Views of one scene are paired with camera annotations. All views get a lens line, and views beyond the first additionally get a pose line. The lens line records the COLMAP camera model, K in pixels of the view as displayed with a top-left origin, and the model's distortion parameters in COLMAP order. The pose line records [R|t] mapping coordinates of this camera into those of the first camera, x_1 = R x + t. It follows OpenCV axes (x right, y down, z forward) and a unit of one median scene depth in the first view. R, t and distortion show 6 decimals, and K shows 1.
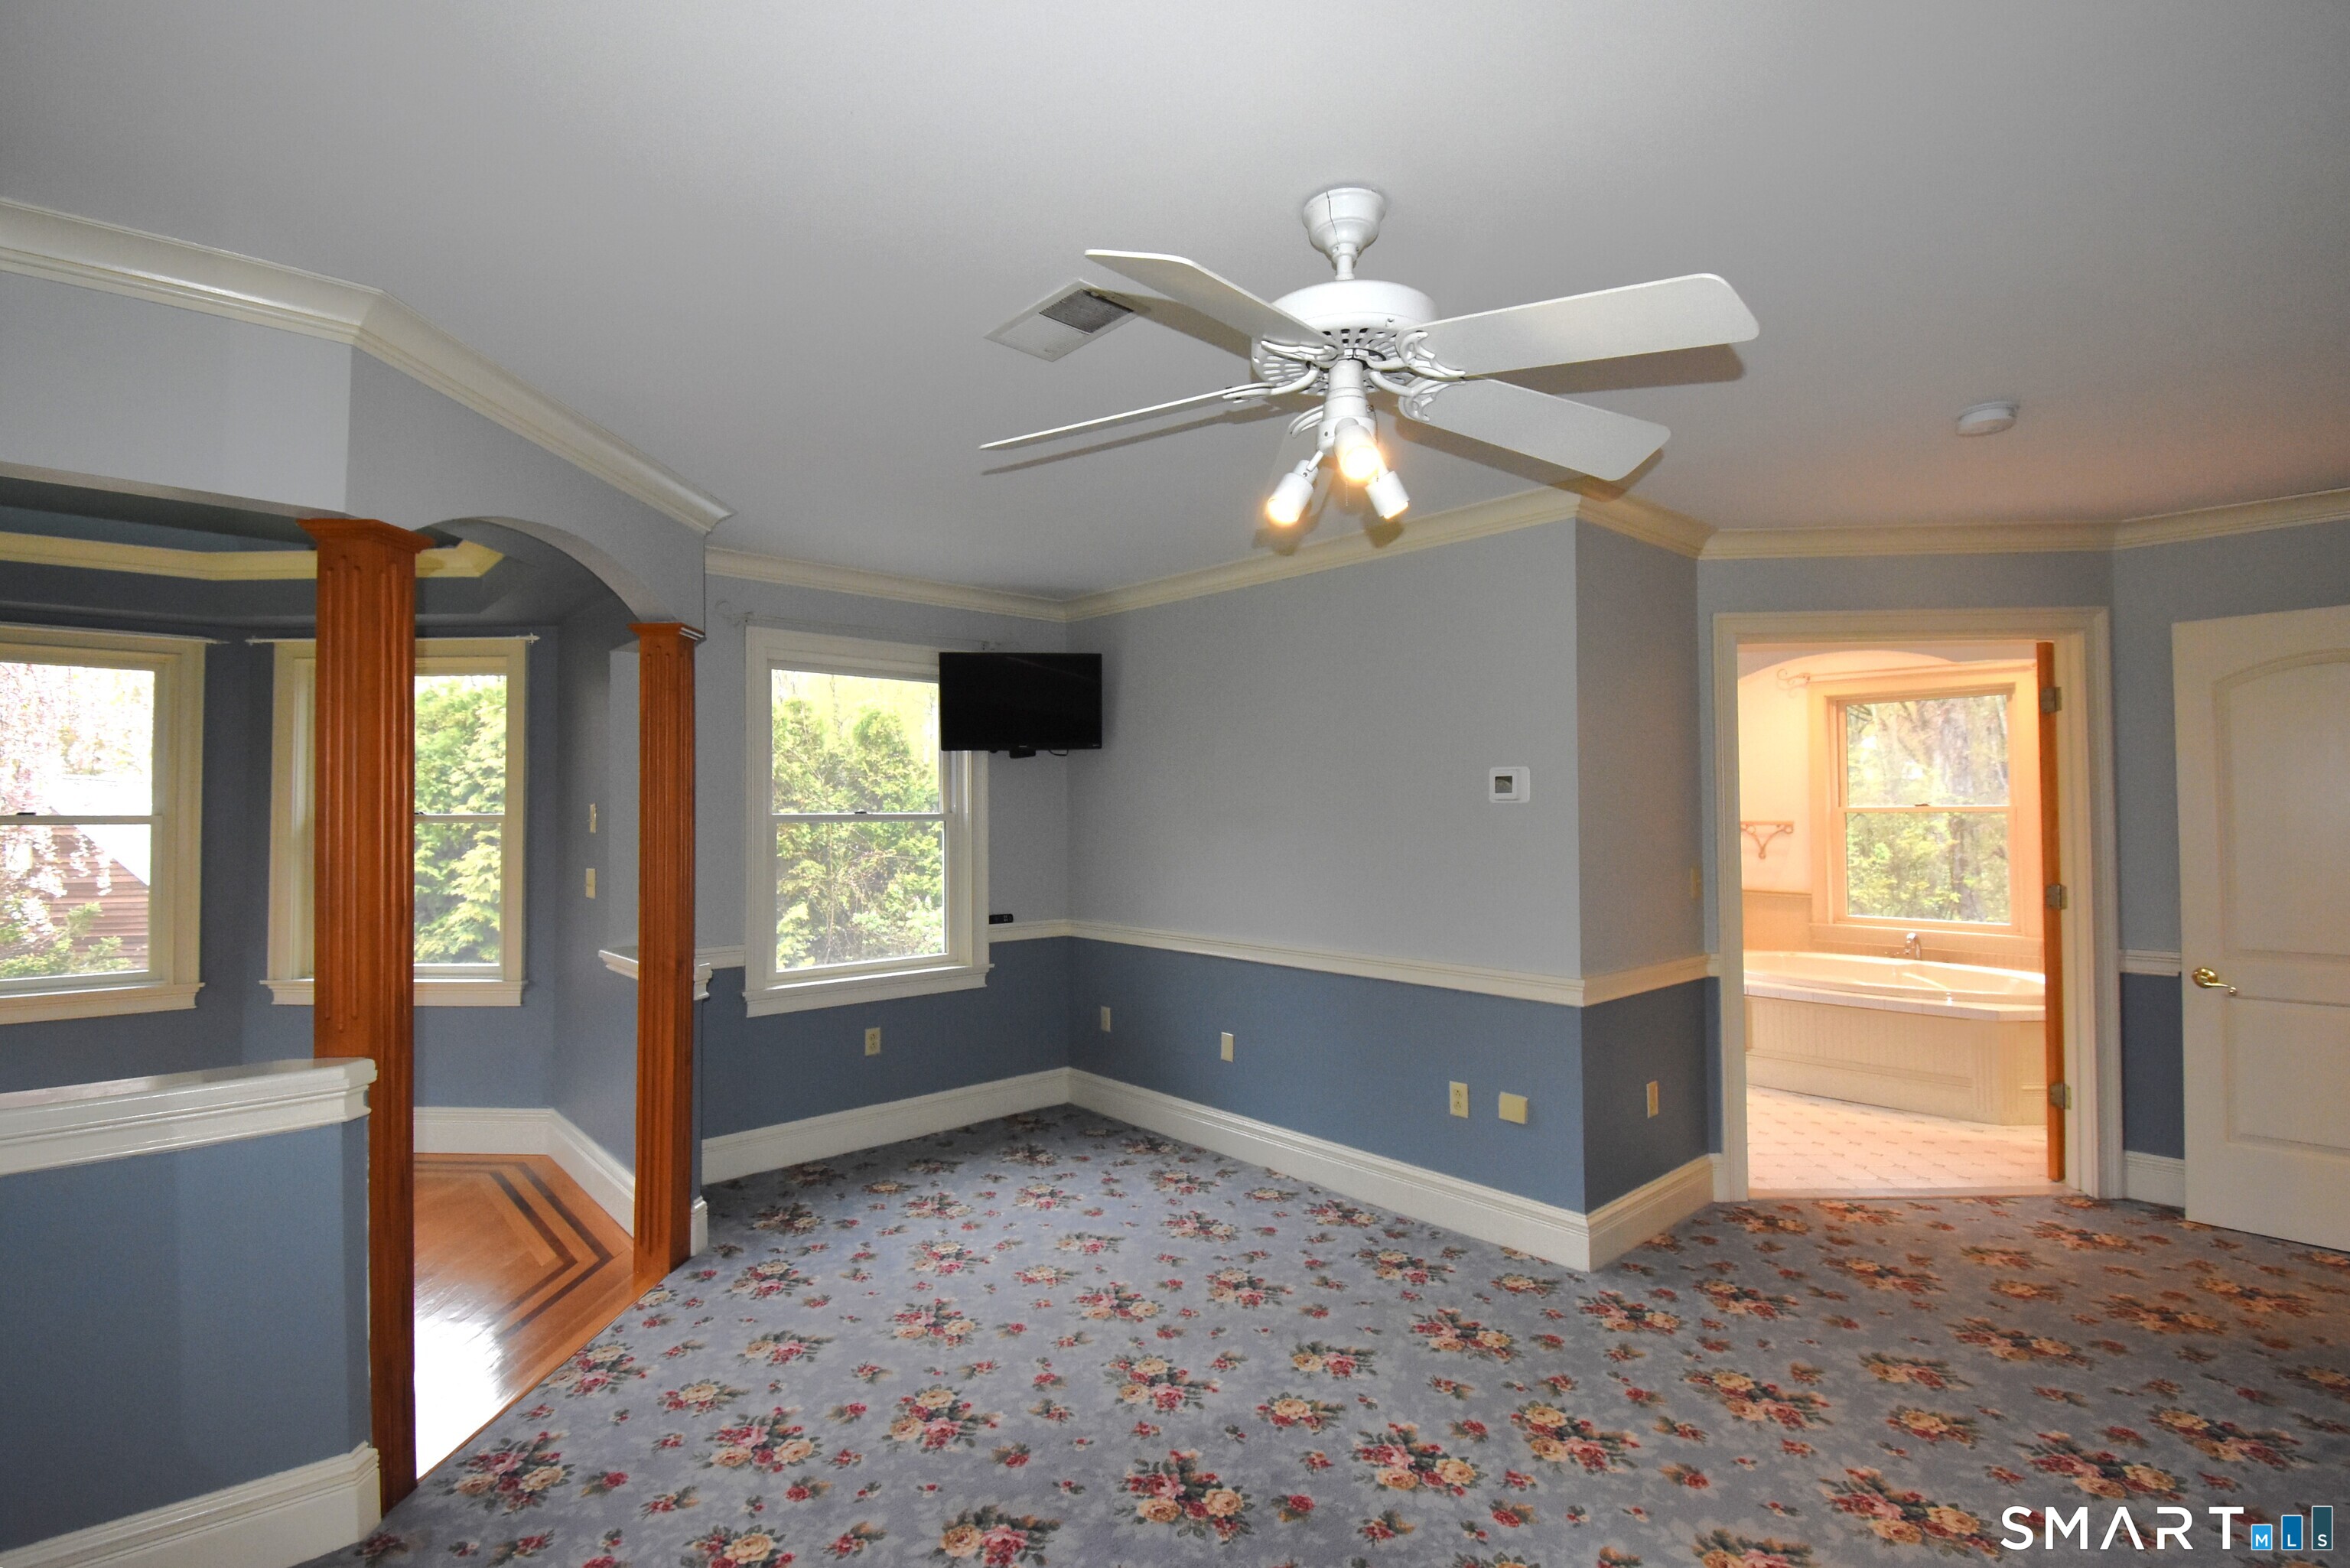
lens RADIAL K [[1054.5, 0, 1175.0], [0, 1054.5, 784.0], [0, 0, 1]] dist [0.020054, -0.022577]
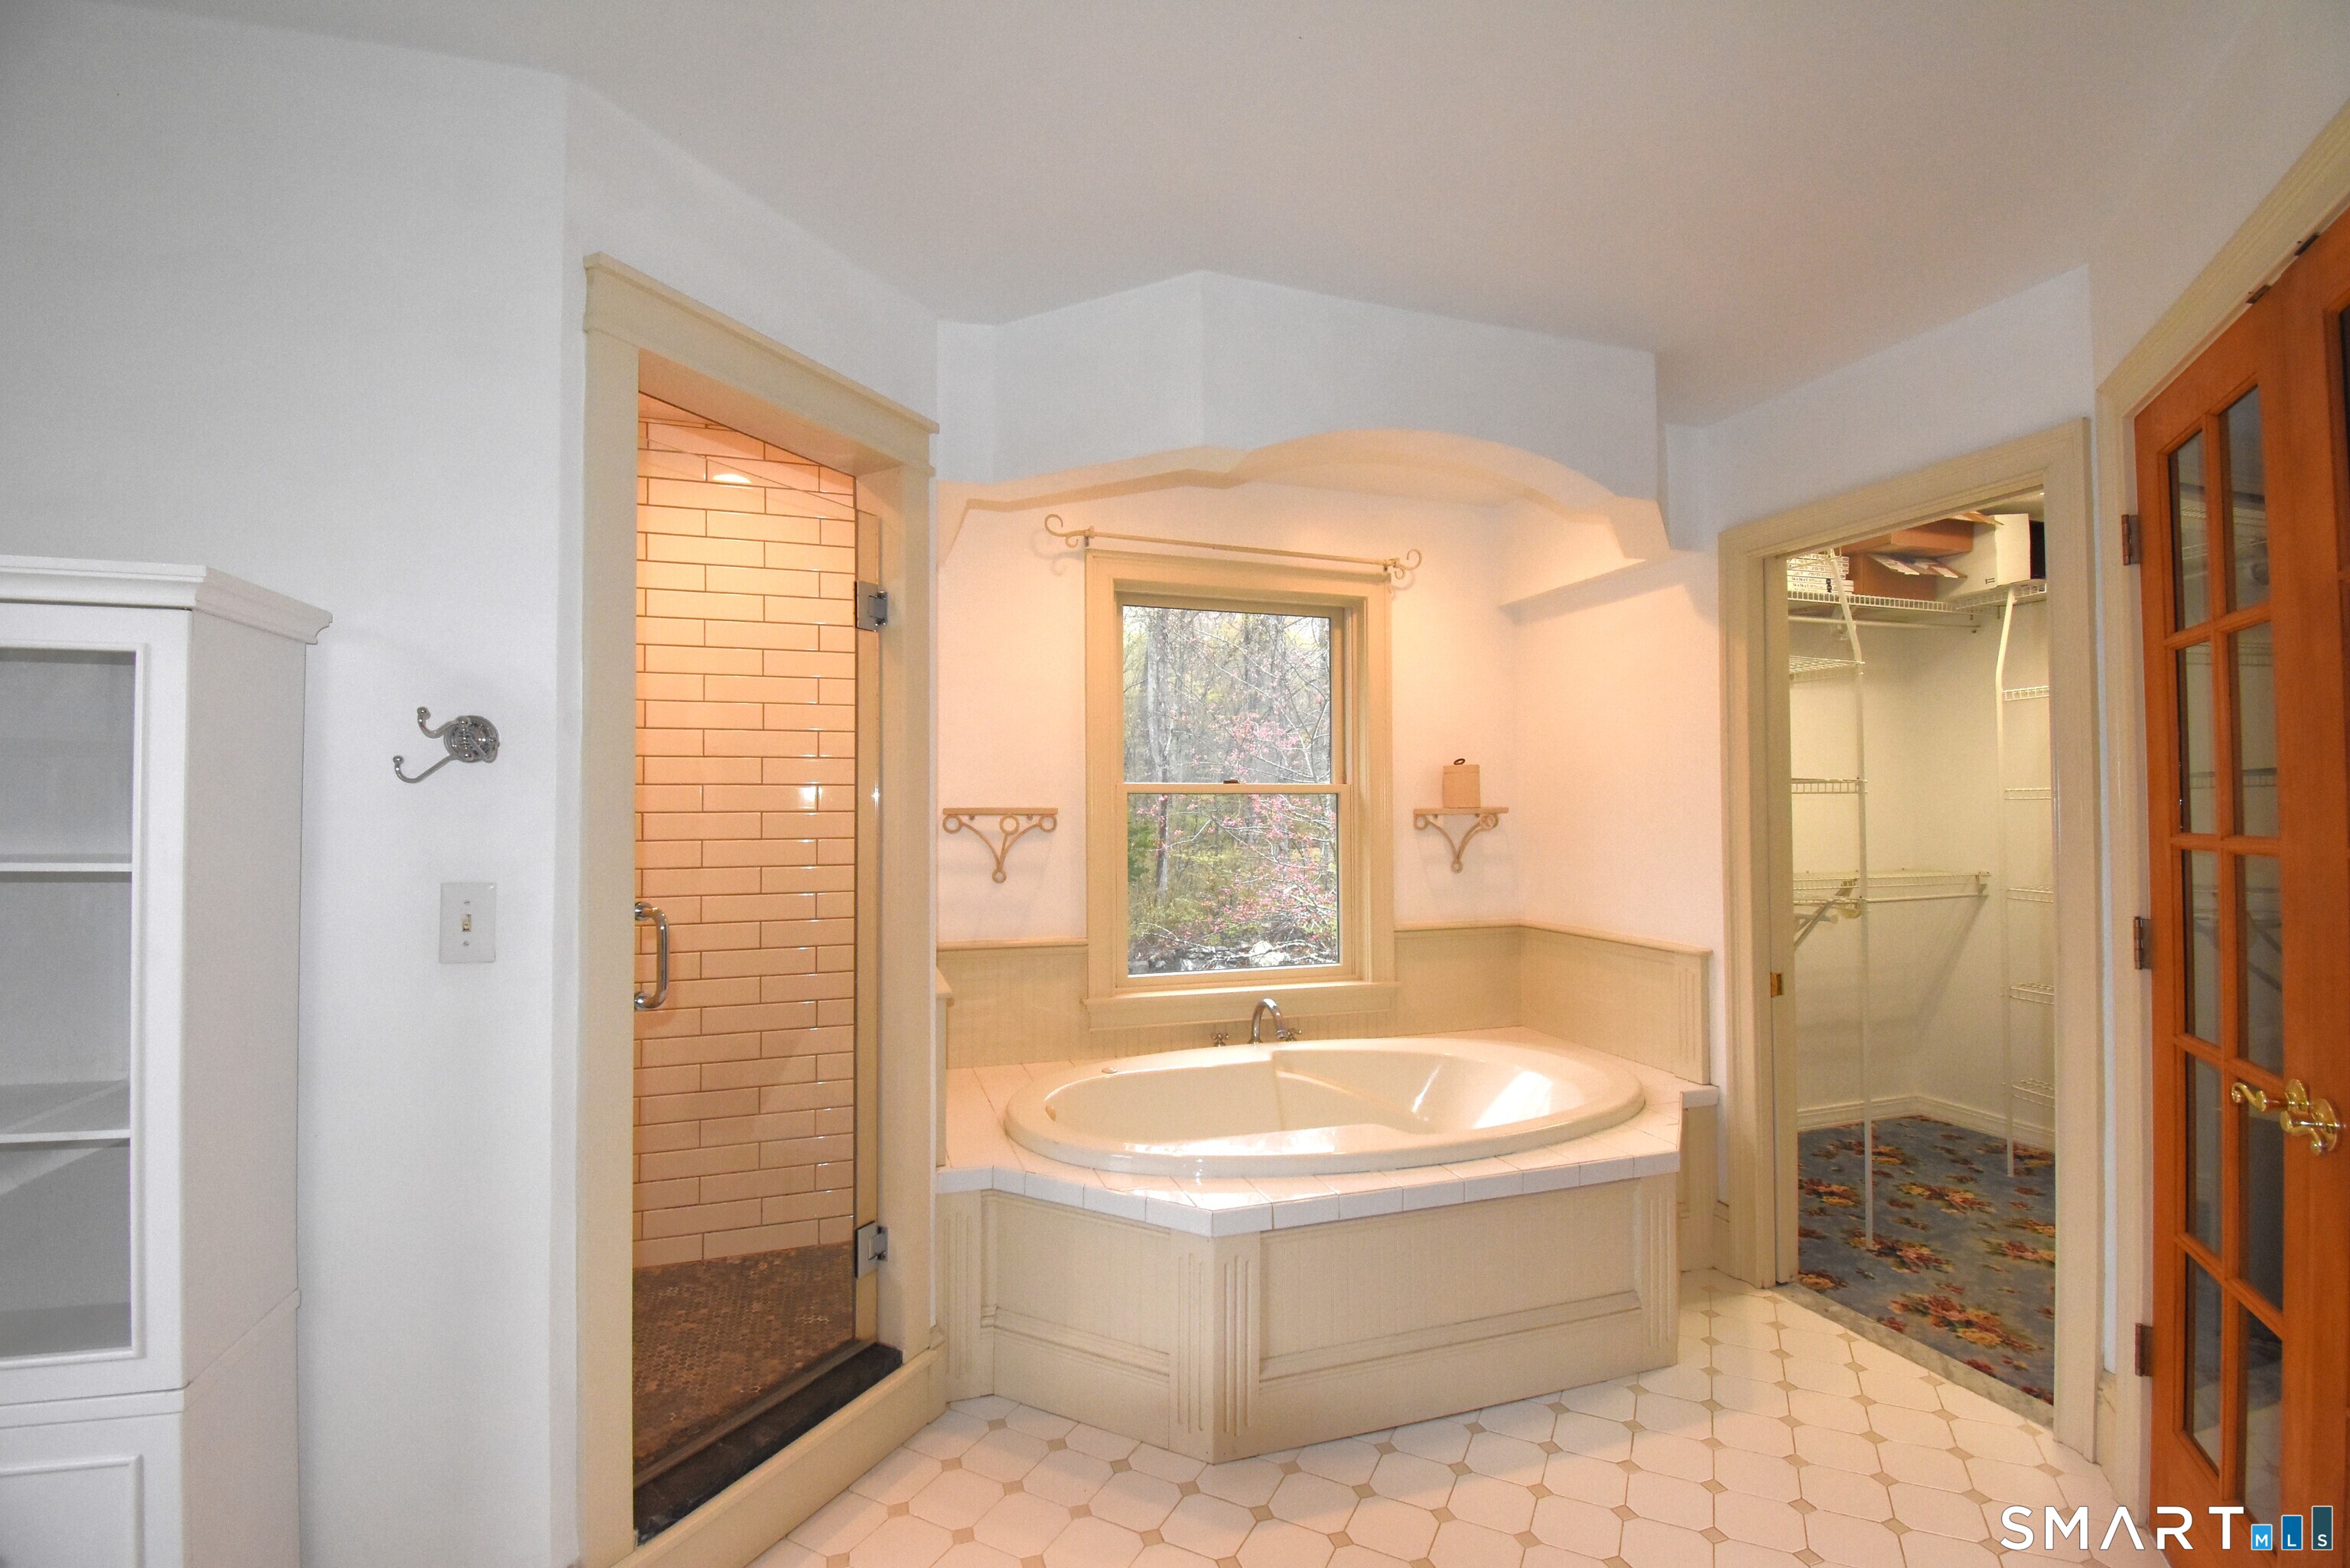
lens RADIAL K [[1054.5, 0, 1175.0], [0, 1054.5, 784.0], [0, 0, 1]] dist [0.020054, -0.022577]
pose [[-0.920824, 0.011405, 0.389812, 0.310572], [-0.008391, 0.998761, -0.049045, 0.046855], [-0.389888, -0.048433, -0.919588, 1.376011]]
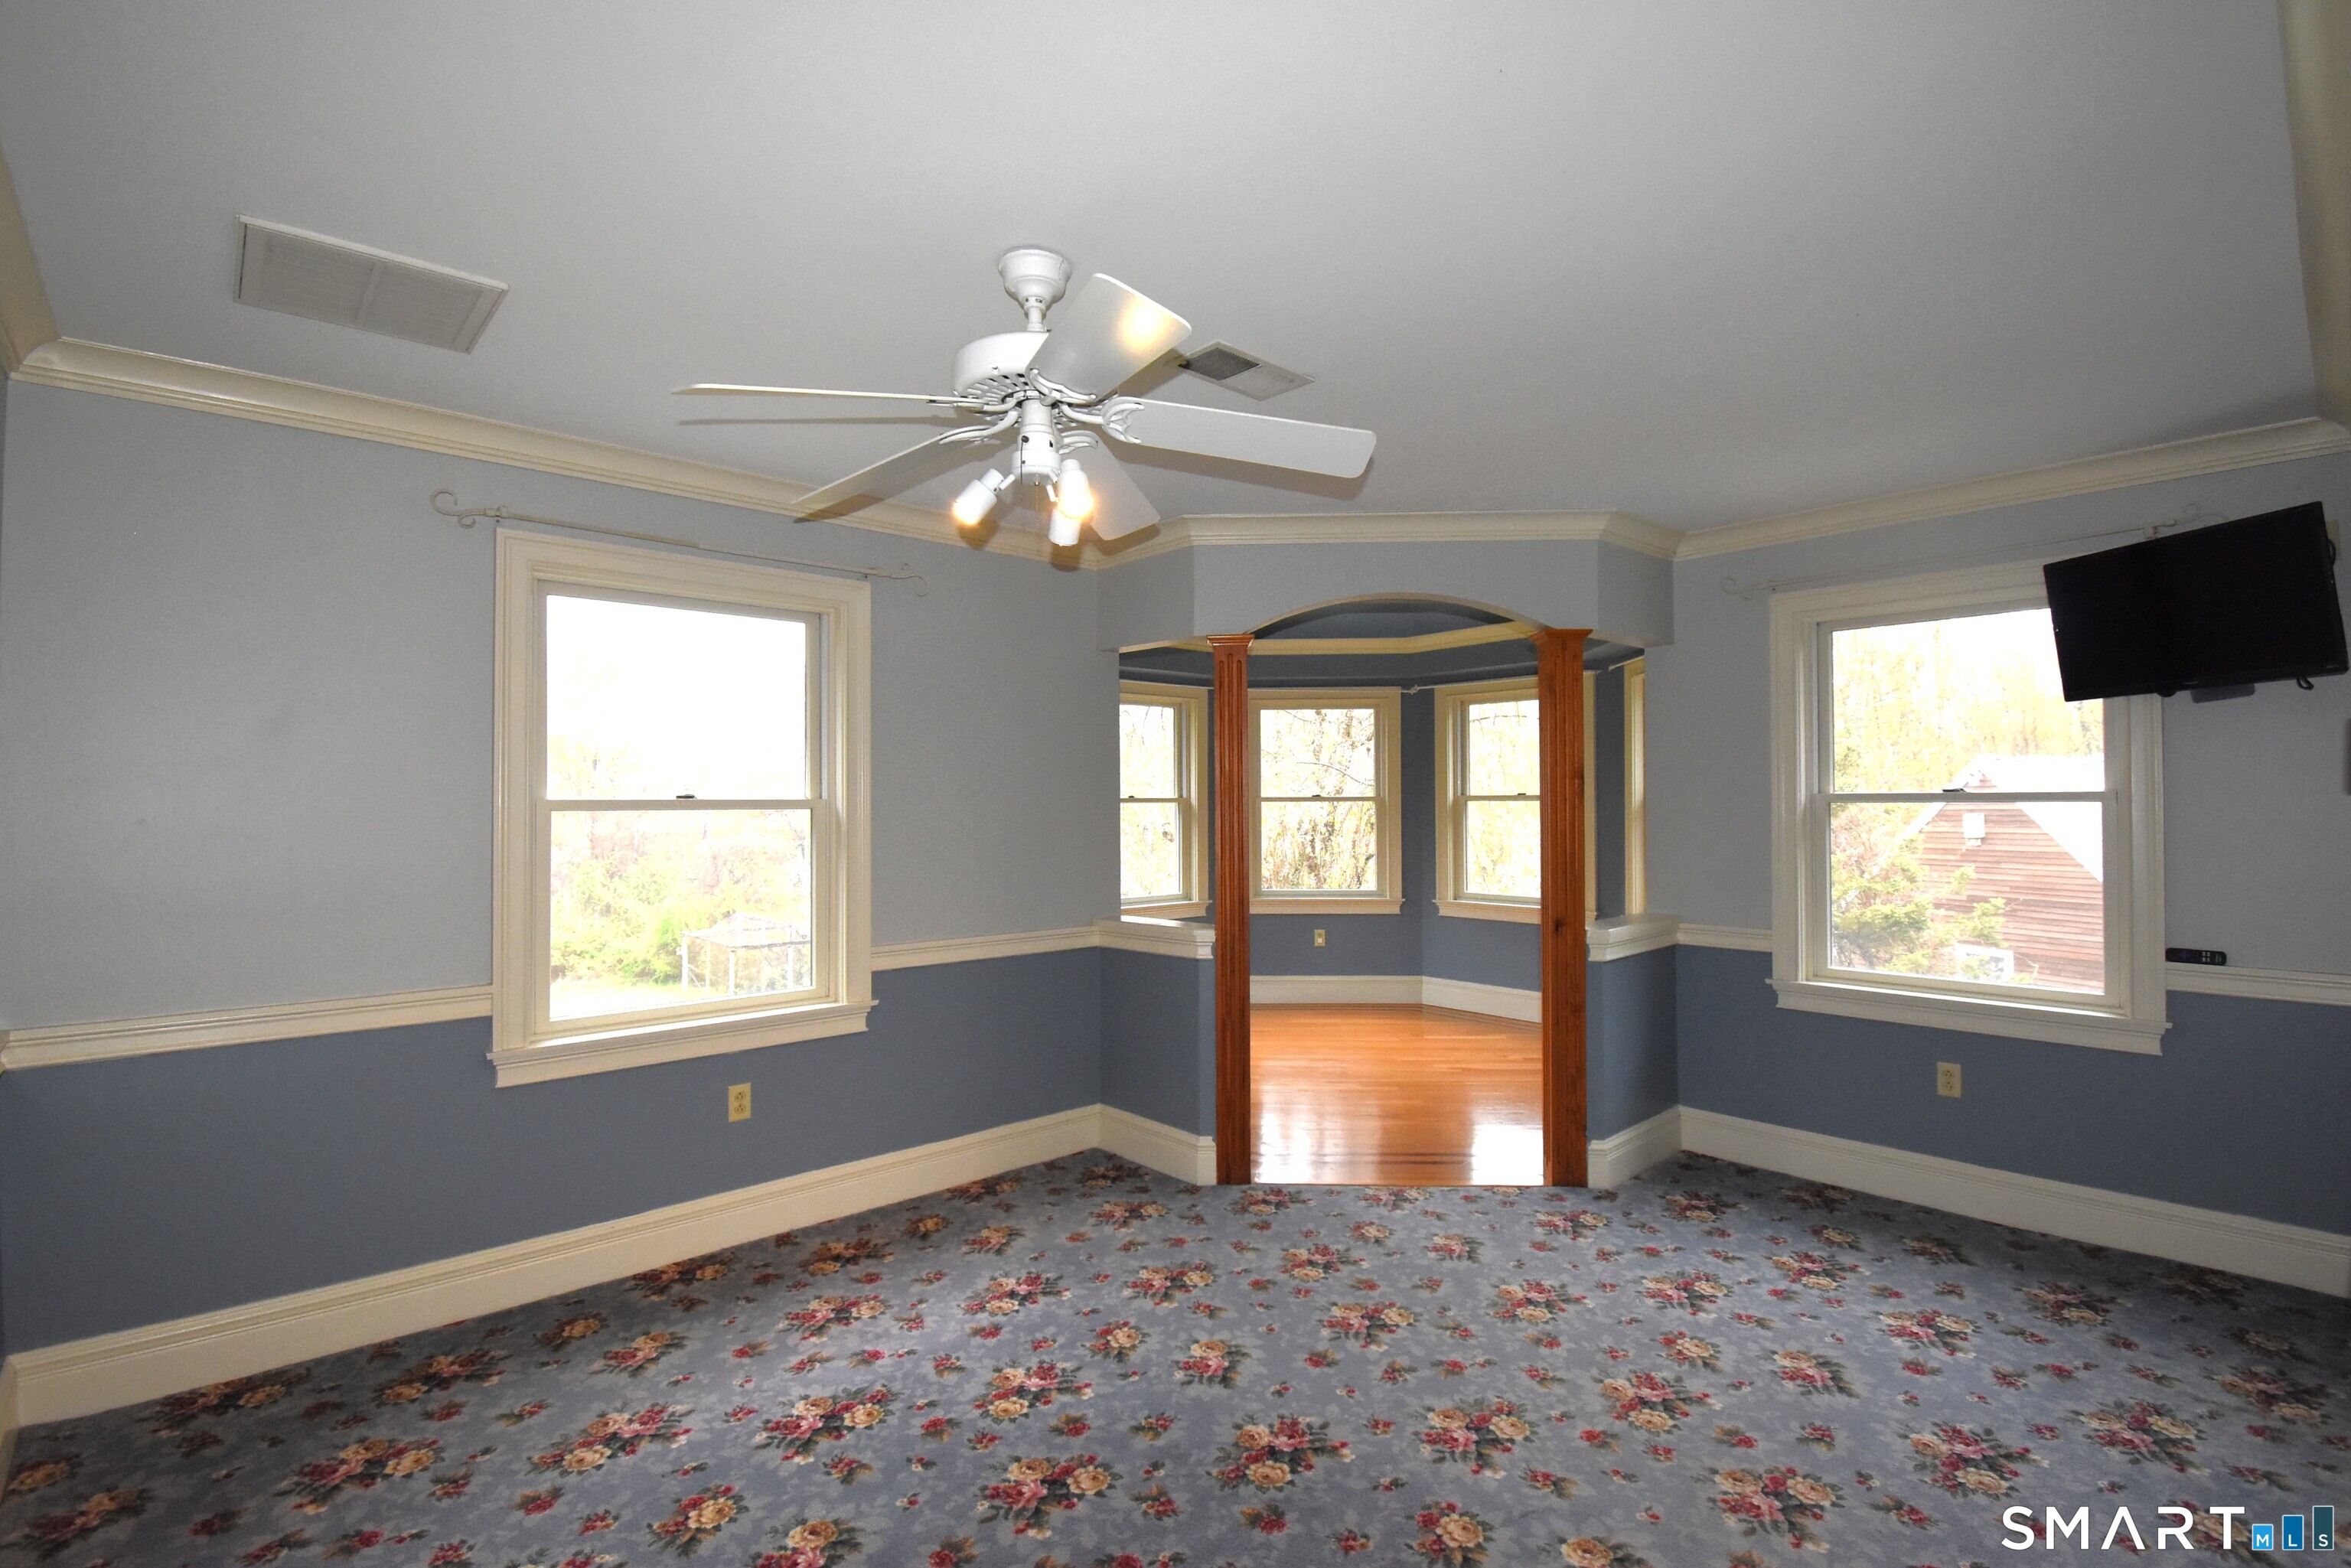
lens RADIAL K [[1084.6, 0, 1246.5], [0, 1084.6, 807.0], [0, 0, 1]] dist [0.018405, -0.029676]
pose [[0.030425, 0.006478, -0.999516, 0.629860], [0.036614, 0.999301, 0.007591, 0.016434], [0.998866, -0.036827, 0.030166, 0.563063]]
